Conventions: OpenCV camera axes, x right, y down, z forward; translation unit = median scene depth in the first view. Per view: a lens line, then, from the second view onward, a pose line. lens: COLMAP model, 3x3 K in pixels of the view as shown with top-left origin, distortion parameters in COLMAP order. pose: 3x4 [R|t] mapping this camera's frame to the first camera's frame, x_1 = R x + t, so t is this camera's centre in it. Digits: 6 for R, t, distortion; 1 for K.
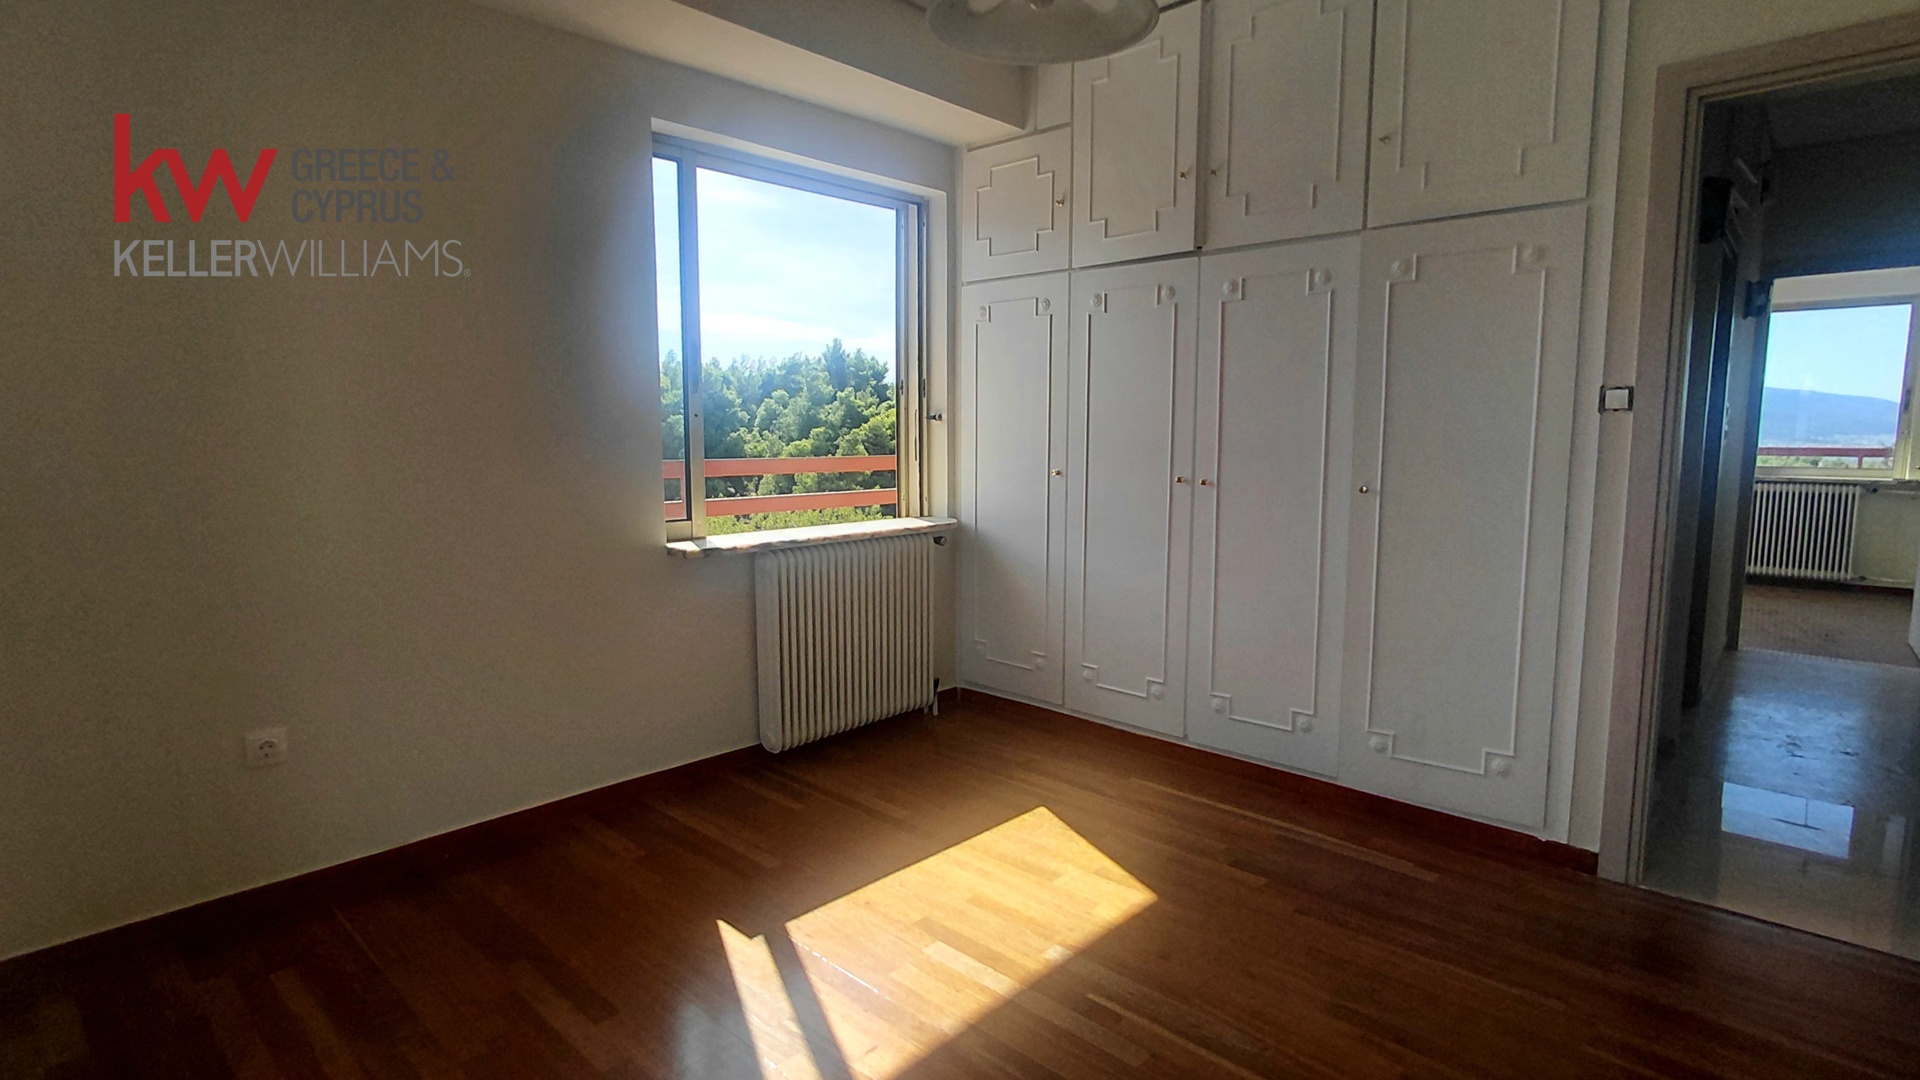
lens RADIAL K [[951.1, 0, 960.0], [0, 951.1, 540.0], [0, 0, 1]] dist [0.000530, 0.000130]
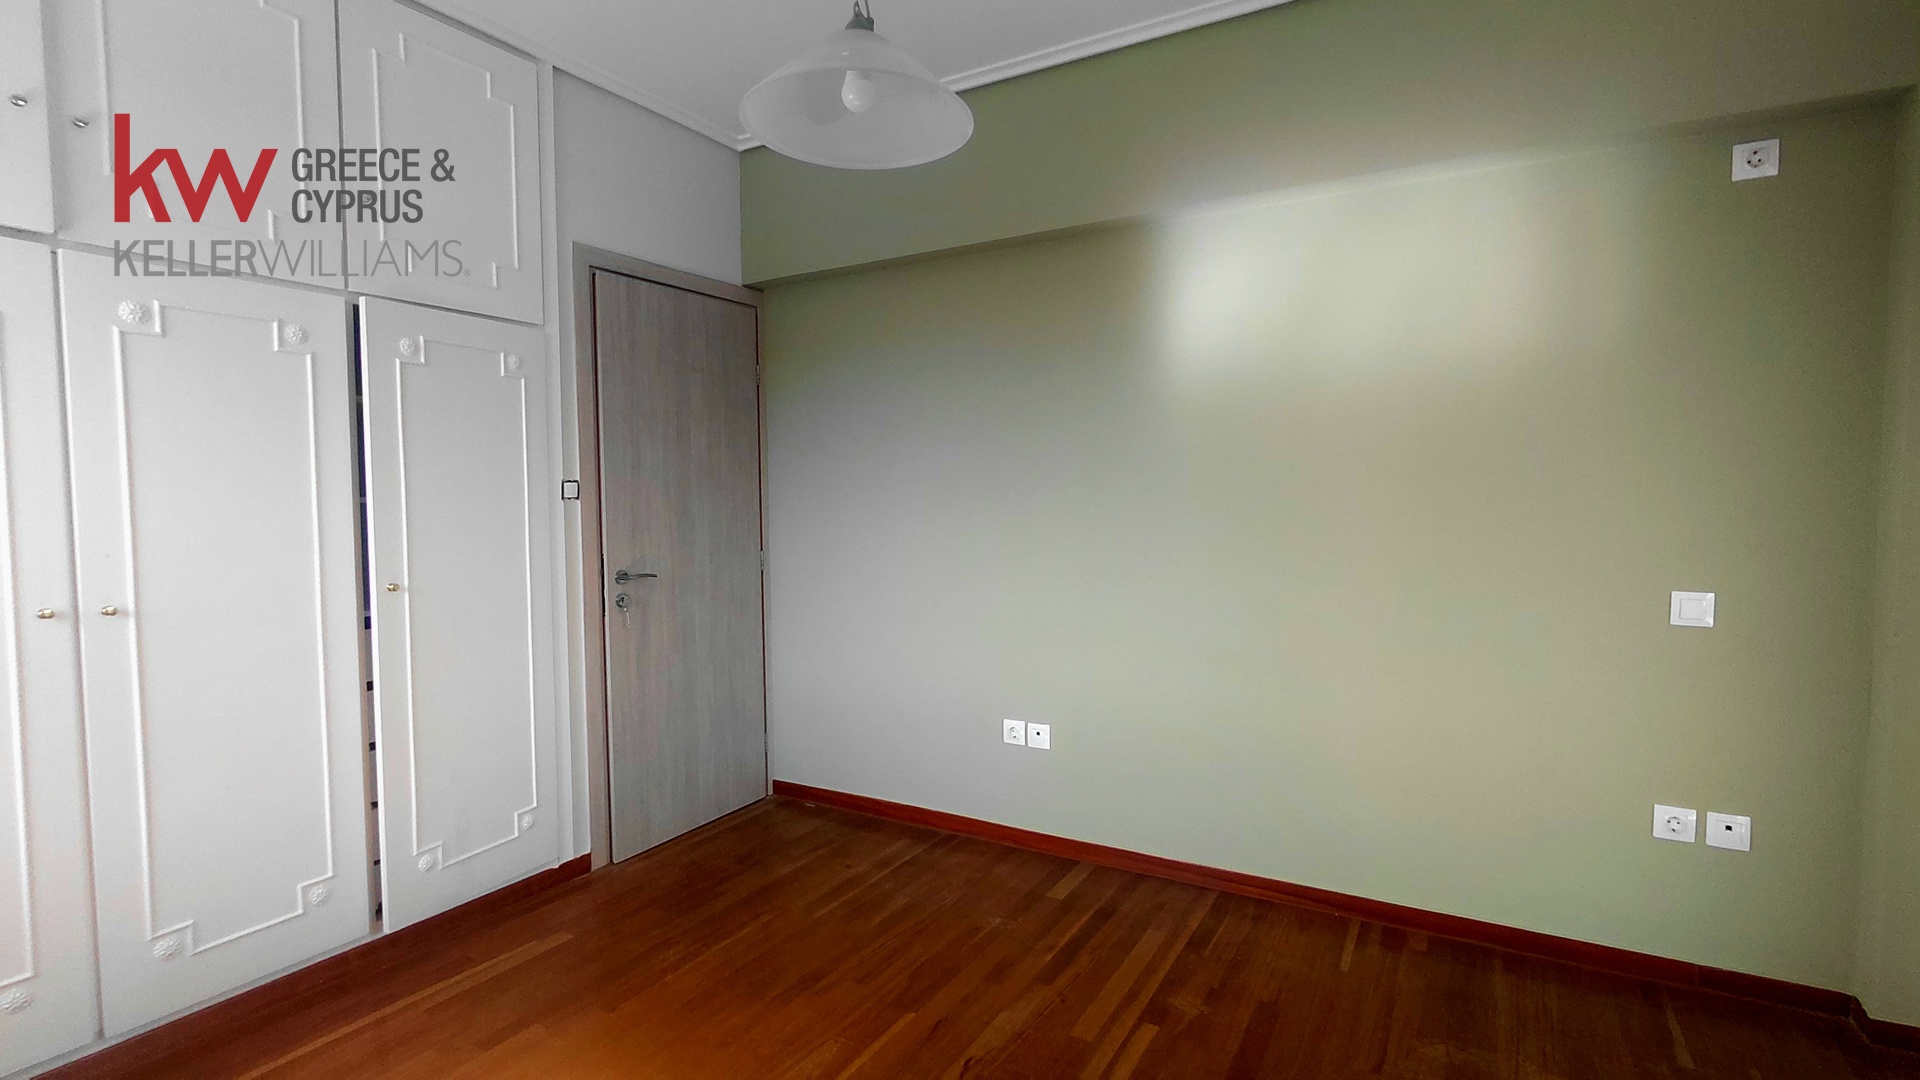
lens RADIAL K [[887.2, 0, 960.0], [0, 887.2, 540.0], [0, 0, 1]] dist [-0.000413, -0.000043]
pose [[-0.227509, -0.046818, 0.972650, -0.520345], [0.123917, 0.989331, 0.076606, -0.098765], [-0.965859, 0.137957, -0.219280, 0.695804]]
